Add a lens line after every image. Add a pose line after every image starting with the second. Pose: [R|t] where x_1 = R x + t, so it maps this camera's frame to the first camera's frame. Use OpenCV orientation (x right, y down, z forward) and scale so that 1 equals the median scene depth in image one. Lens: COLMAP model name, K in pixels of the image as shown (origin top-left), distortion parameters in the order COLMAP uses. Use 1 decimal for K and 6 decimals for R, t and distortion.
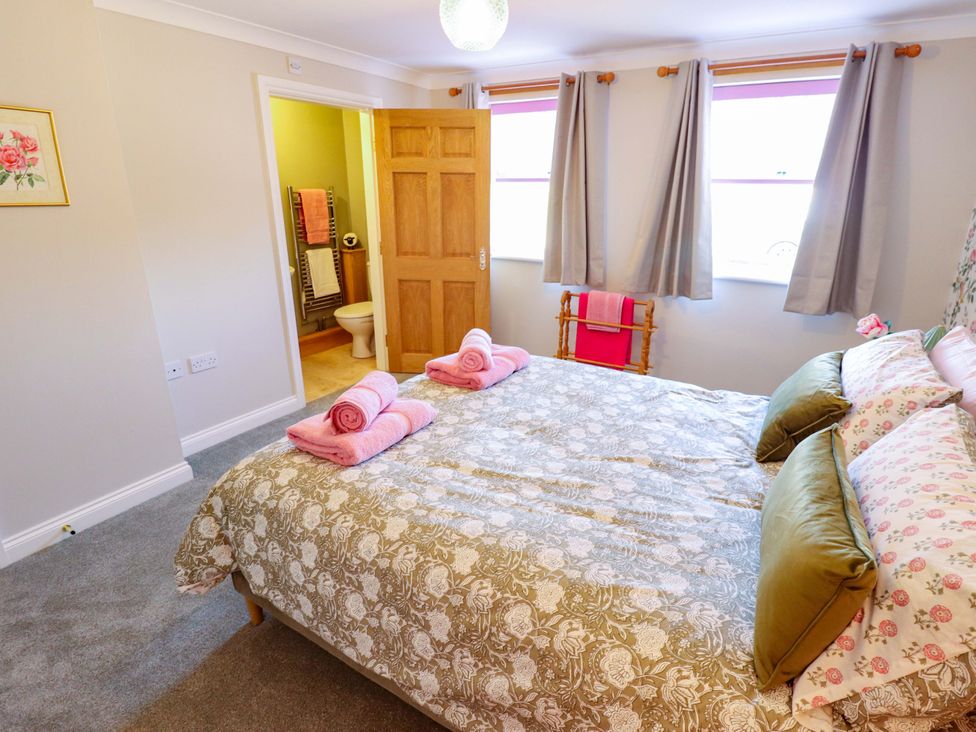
lens RADIAL K [[509.5, 0, 498.0], [0, 509.5, 361.0], [0, 0, 1]] dist [0.002698, -0.014141]
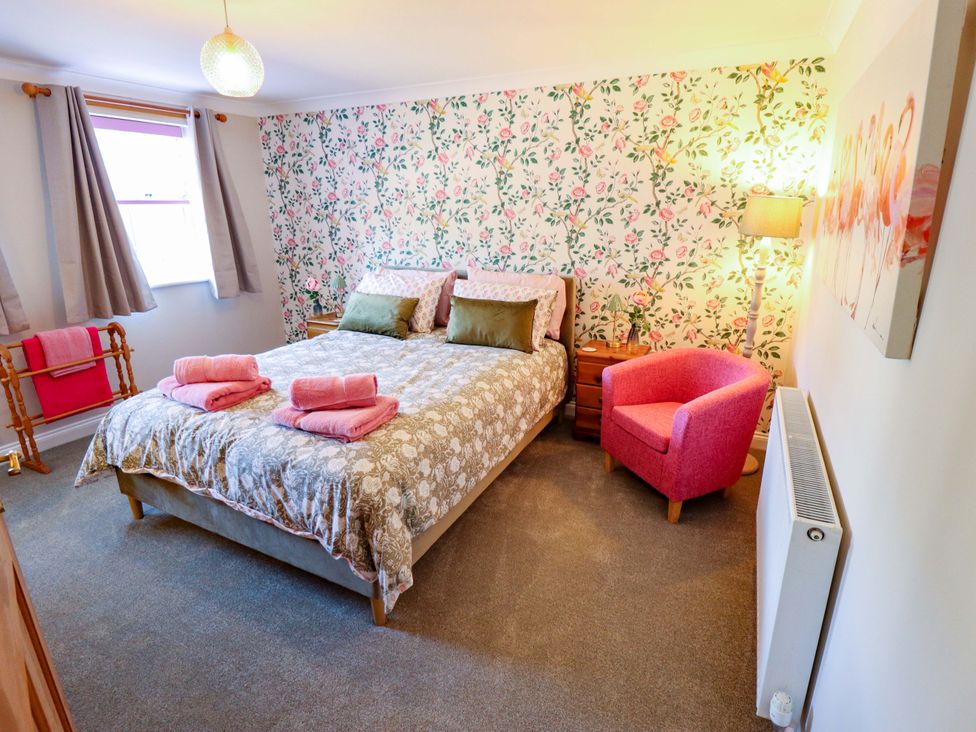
lens RADIAL K [[509.5, 0, 498.0], [0, 509.5, 361.0], [0, 0, 1]] dist [0.002698, -0.014141]
pose [[-0.089021, -0.300961, 0.949472, -1.547841], [0.326465, 0.891781, 0.313283, -0.254210], [-0.941008, 0.337859, 0.018866, 0.667051]]
